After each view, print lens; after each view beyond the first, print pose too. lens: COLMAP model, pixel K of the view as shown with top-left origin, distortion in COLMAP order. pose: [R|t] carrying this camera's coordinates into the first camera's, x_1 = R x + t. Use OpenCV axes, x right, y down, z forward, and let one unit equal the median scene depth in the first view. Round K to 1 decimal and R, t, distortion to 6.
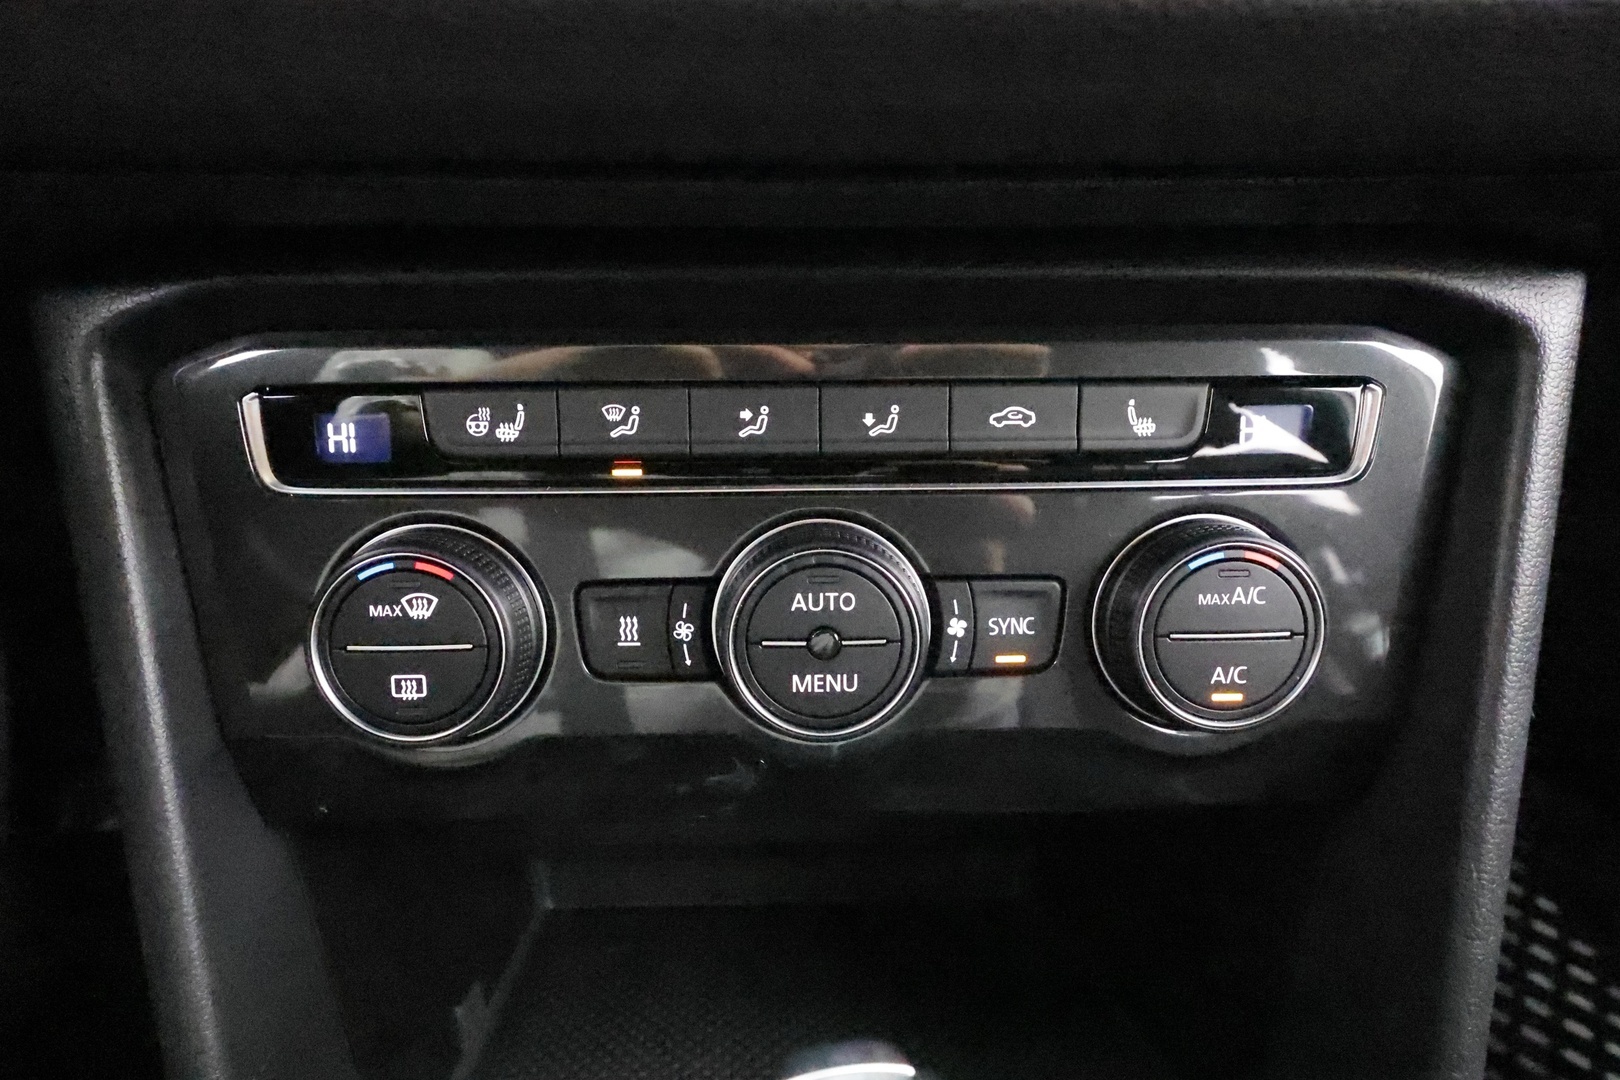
lens RADIAL K [[884.8, 0, 805.4], [0, 884.8, 541.7], [0, 0, 1]] dist [-0.002770, 0.003537]
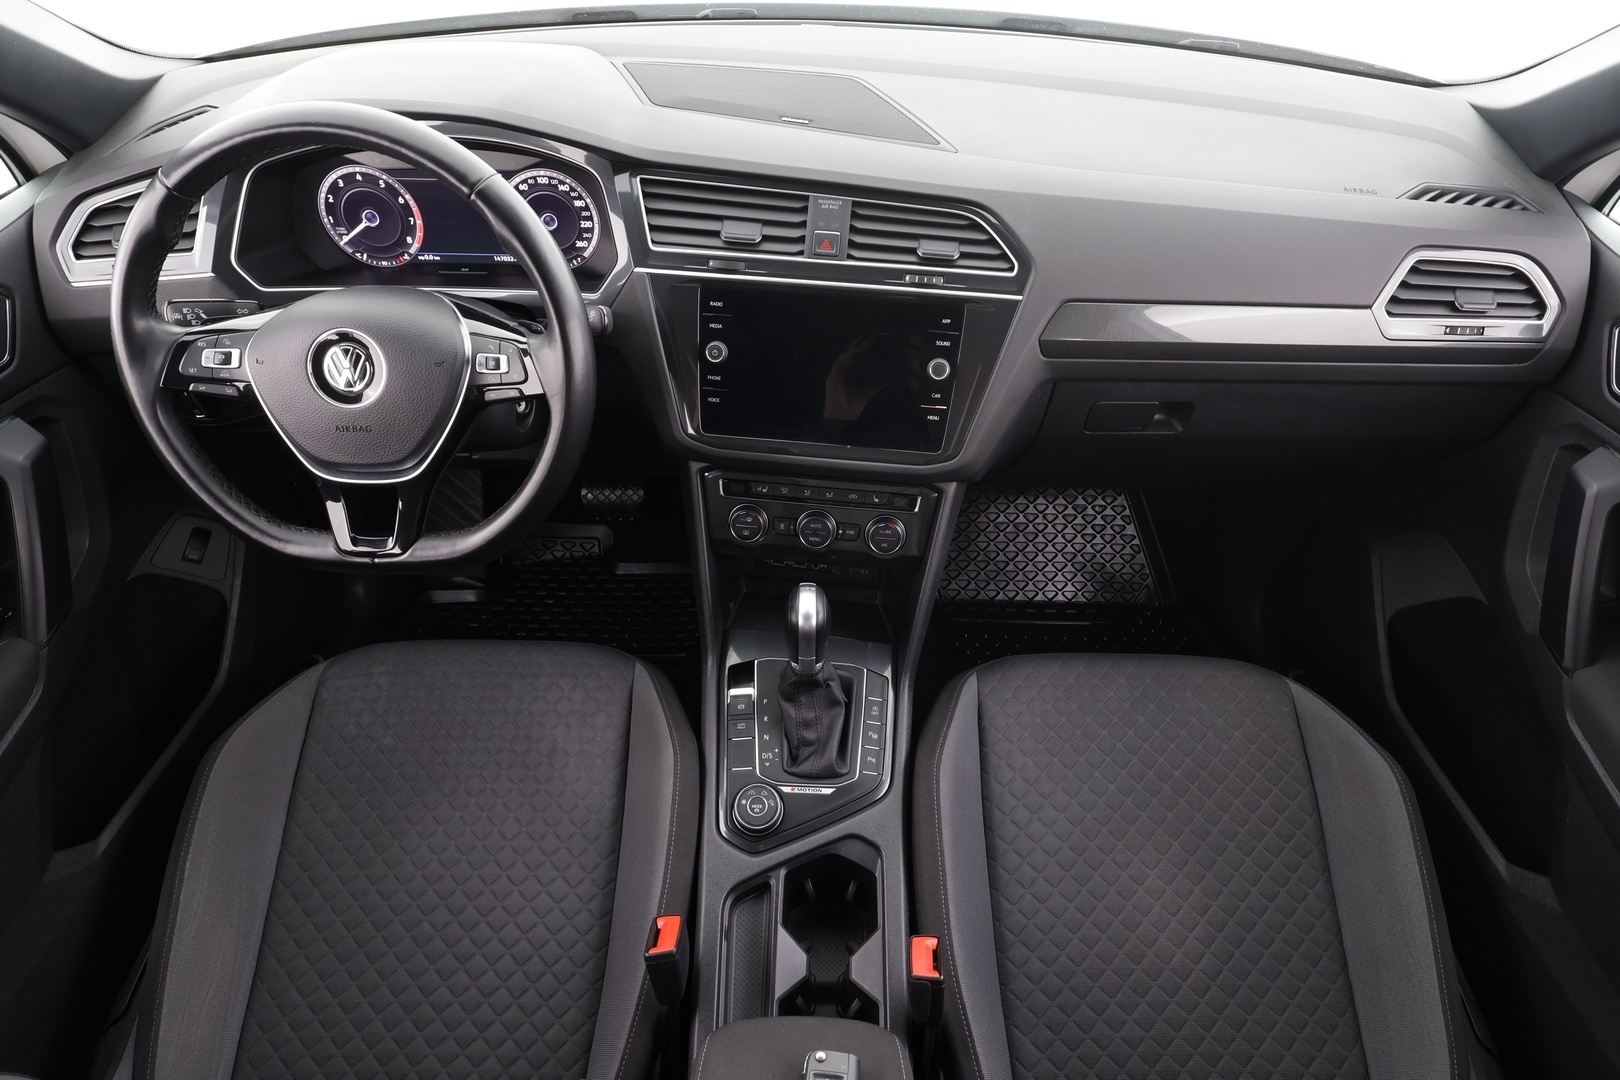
lens RADIAL K [[884.8, 0, 801.0], [0, 884.8, 543.6], [0, 0, 1]] dist [-0.002770, 0.003537]
pose [[0.991911, 0.103105, -0.074039, 0.360768], [-0.088109, 0.979136, 0.183112, -0.868852], [0.091374, -0.175107, 0.980300, -4.721147]]
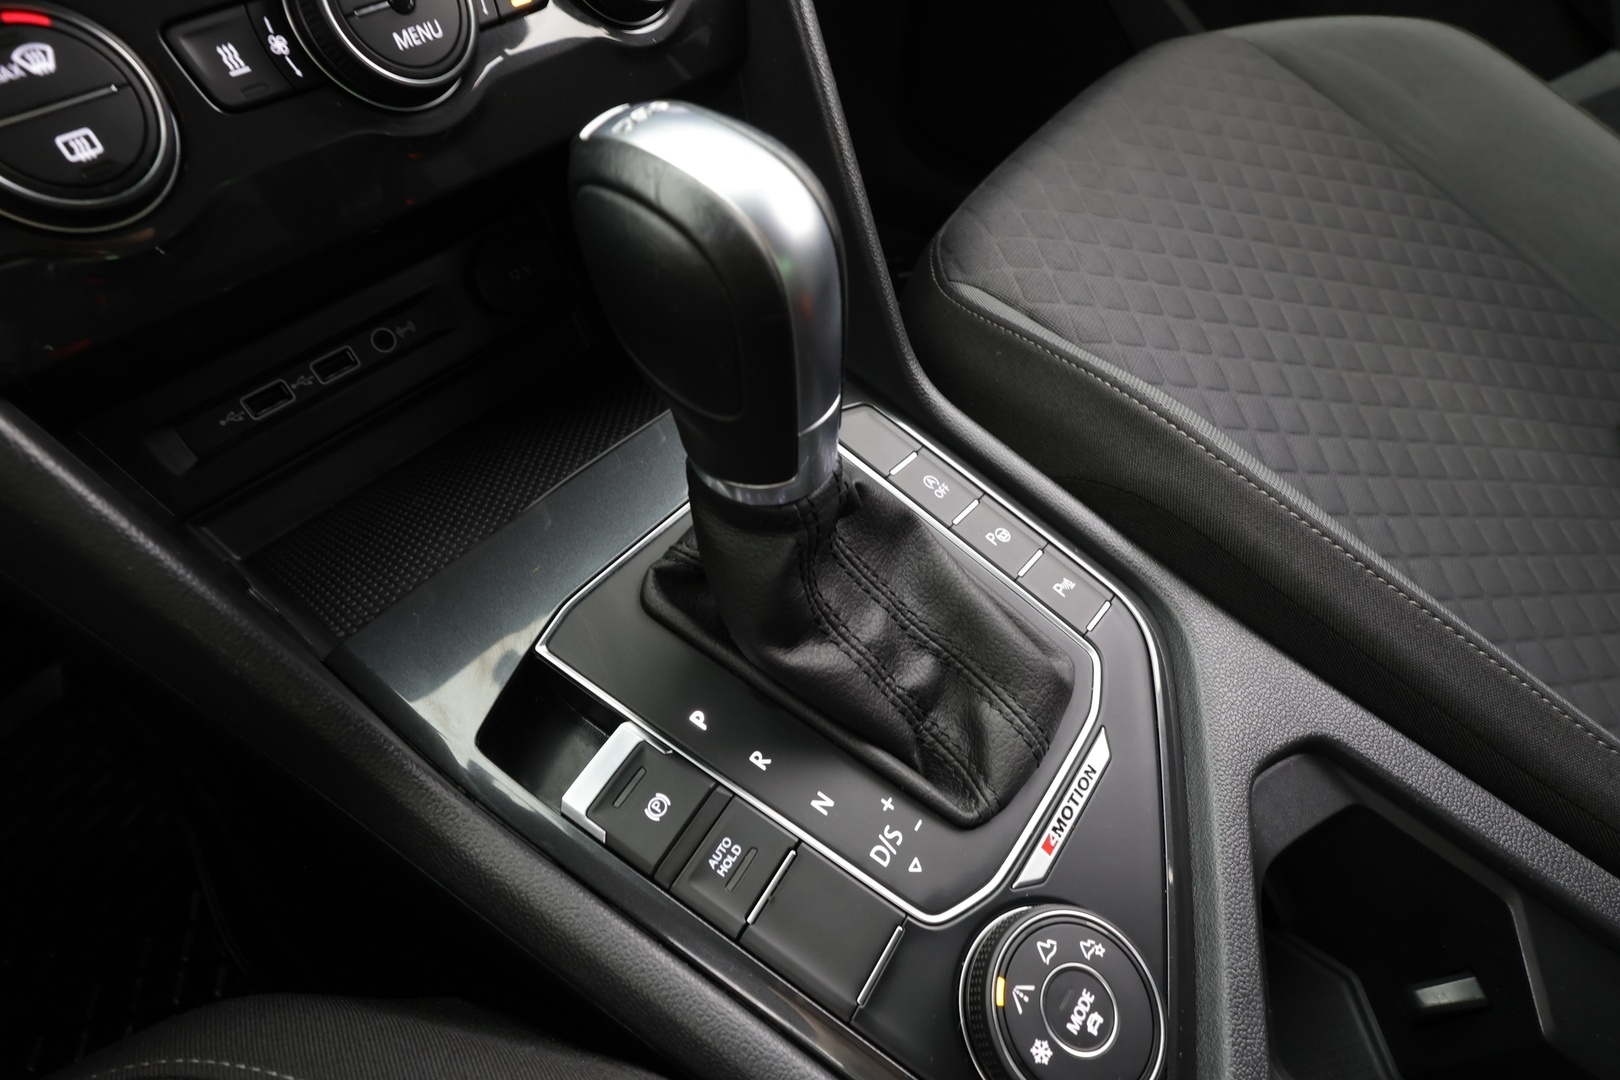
lens RADIAL K [[884.8, 0, 812.2], [0, 884.8, 541.6], [0, 0, 1]] dist [-0.002770, 0.003537]
pose [[0.659897, -0.567304, 0.492648, -0.649365], [0.398469, 0.820115, 0.410650, 0.460831], [-0.636992, -0.074682, 0.767245, -0.416003]]
